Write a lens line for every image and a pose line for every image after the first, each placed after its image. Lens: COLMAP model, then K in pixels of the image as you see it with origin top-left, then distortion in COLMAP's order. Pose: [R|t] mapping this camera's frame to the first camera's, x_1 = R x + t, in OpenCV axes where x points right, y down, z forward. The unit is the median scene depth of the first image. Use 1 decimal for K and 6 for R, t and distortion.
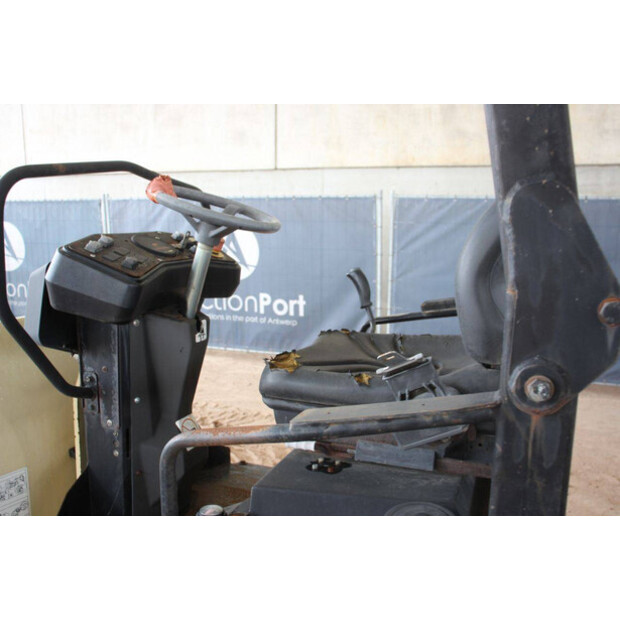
lens RADIAL K [[597.1, 0, 311.0], [0, 597.1, 307.2], [0, 0, 1]] dist [-0.076381, 0.000000]
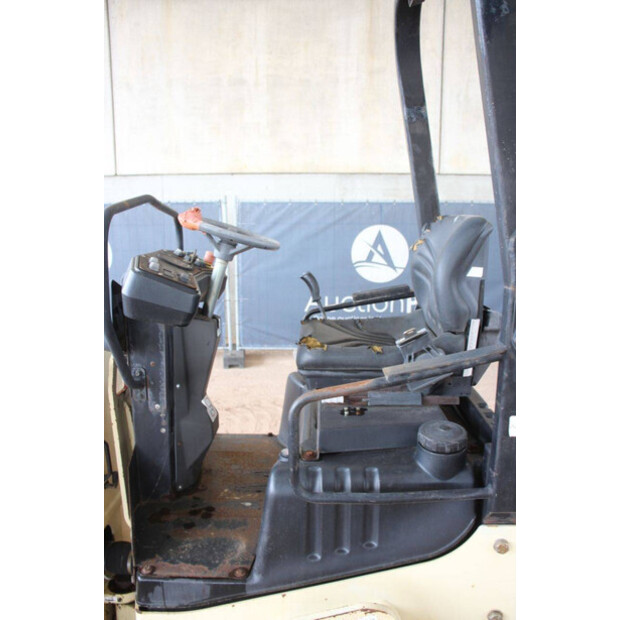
lens RADIAL K [[555.6, 0, 307.3], [0, 555.6, 310.7], [0, 0, 1]] dist [-0.105829, 0.063364]
pose [[0.942283, -0.069155, 0.327597, -0.094177], [0.060884, 0.997515, 0.035452, -0.006319], [-0.329234, -0.013460, 0.944152, -0.044585]]
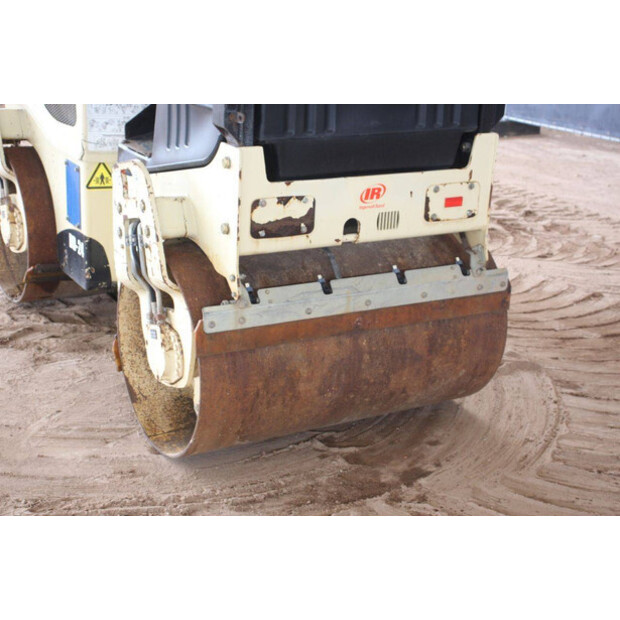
lens RADIAL K [[1097.7, 0, 308.8], [0, 1097.7, 308.7], [0, 0, 1]] dist [0.192077, 0.000000]
pose [[0.777043, 0.222637, -0.588759, 0.407455], [-0.130402, 0.972004, 0.195456, 0.060440], [0.615792, -0.075102, 0.784321, -0.267499]]
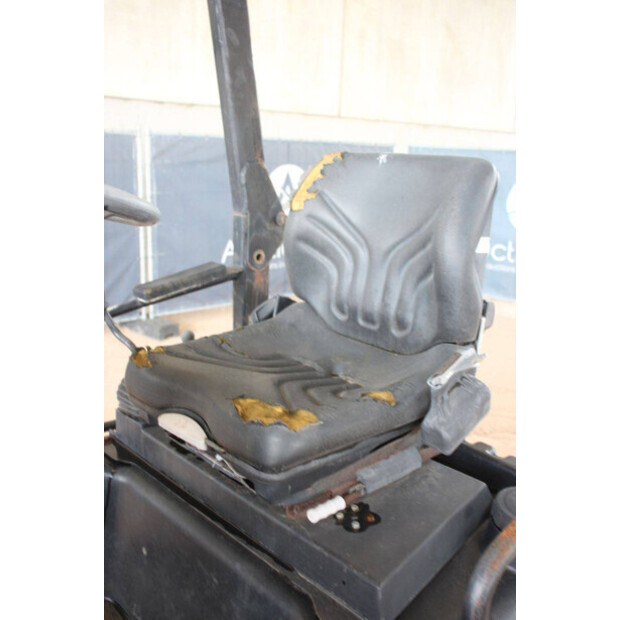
lens RADIAL K [[637.8, 0, 313.8], [0, 637.8, 314.8], [0, 0, 1]] dist [-0.020959, 0.000000]
pose [[0.442073, -0.212763, 0.871380, -0.127227], [0.104831, 0.977059, 0.185384, -0.030191], [-0.890832, 0.009394, 0.454235, 0.124680]]
